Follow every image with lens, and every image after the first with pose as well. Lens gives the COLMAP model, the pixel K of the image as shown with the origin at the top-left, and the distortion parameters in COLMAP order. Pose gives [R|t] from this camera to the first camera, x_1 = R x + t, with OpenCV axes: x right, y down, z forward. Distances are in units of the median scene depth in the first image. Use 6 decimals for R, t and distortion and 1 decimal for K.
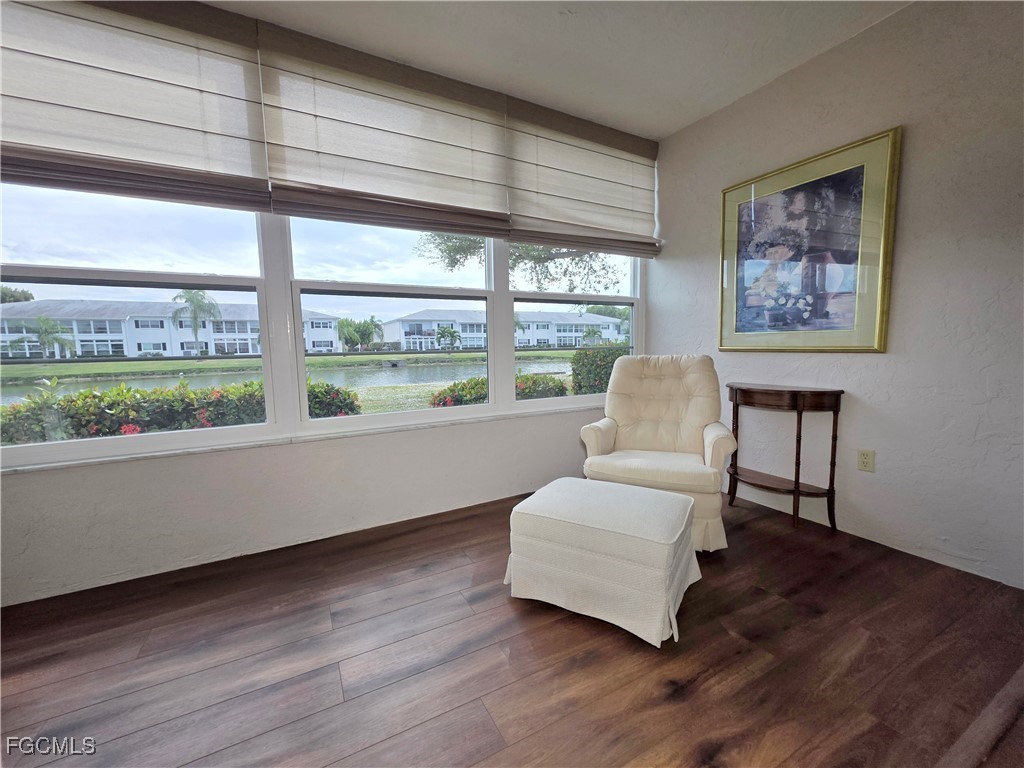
lens RADIAL K [[408.5, 0, 506.3], [0, 408.5, 386.7], [0, 0, 1]] dist [0.003174, 0.000407]
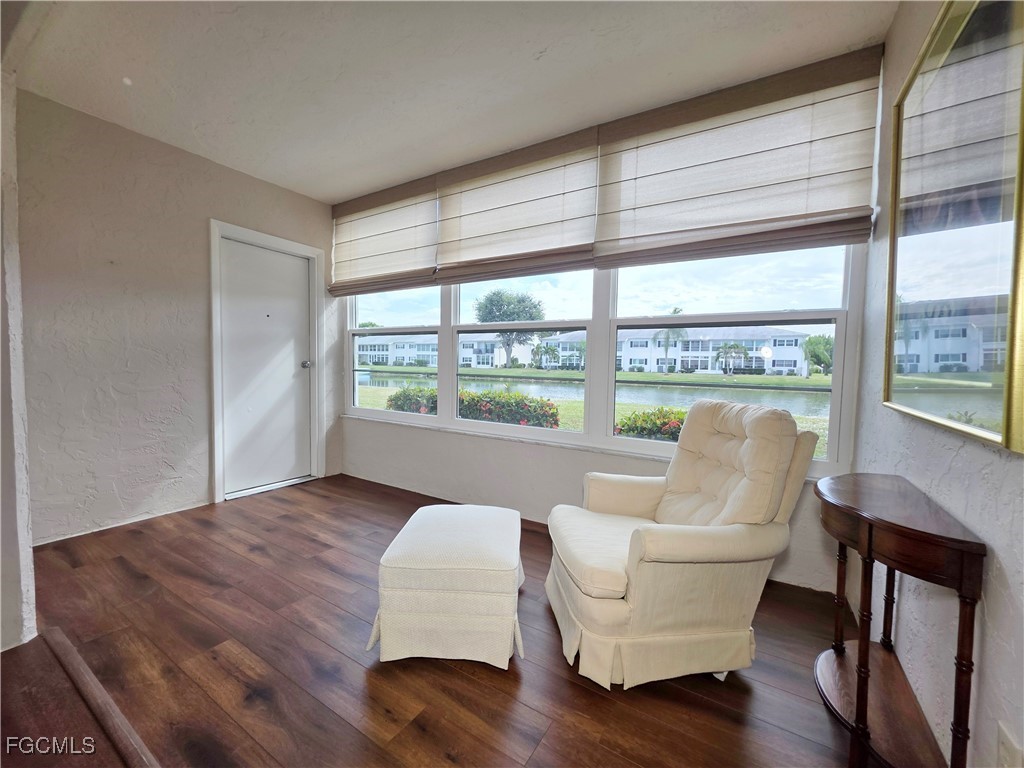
lens RADIAL K [[408.5, 0, 512.7], [0, 408.5, 382.1], [0, 0, 1]] dist [0.003174, 0.000407]
pose [[0.508704, 0.069492, -0.858132, 0.621454], [-0.115827, 0.993200, 0.011767, -0.063643], [0.853114, 0.093409, 0.513294, 0.291432]]
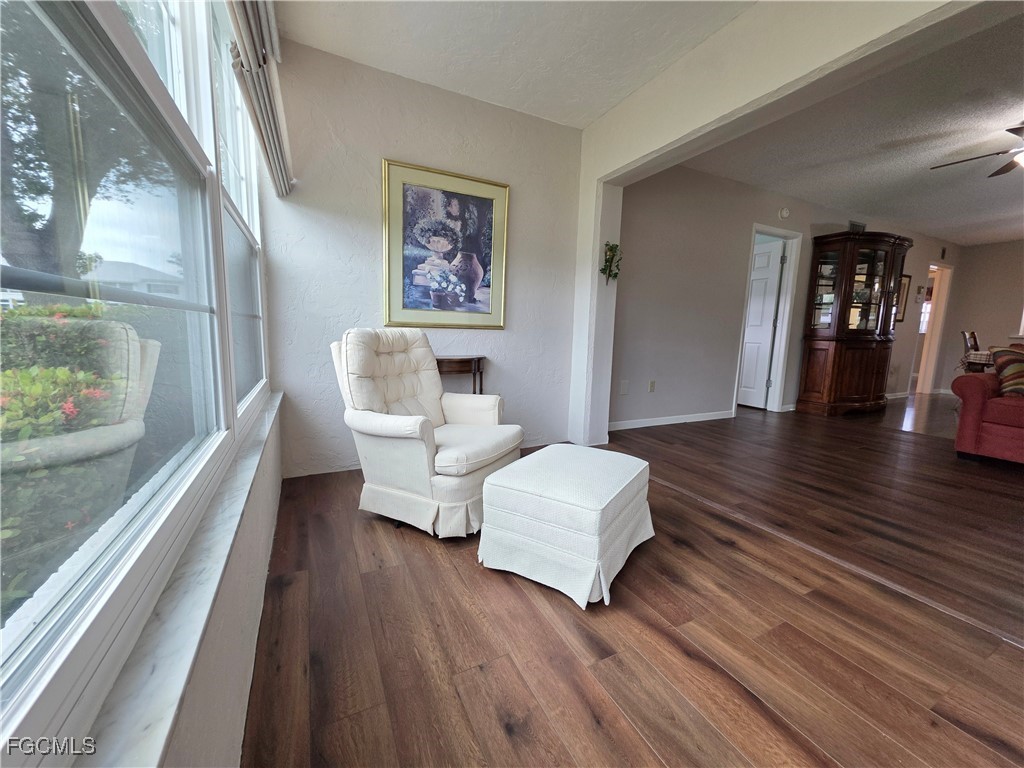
lens RADIAL K [[408.5, 0, 515.5], [0, 408.5, 383.2], [0, 0, 1]] dist [0.003174, 0.000407]
pose [[0.019486, -0.111320, 0.993594, -0.407638], [0.075372, 0.991118, 0.109565, -0.029730], [-0.996965, 0.072755, 0.027703, 0.584904]]
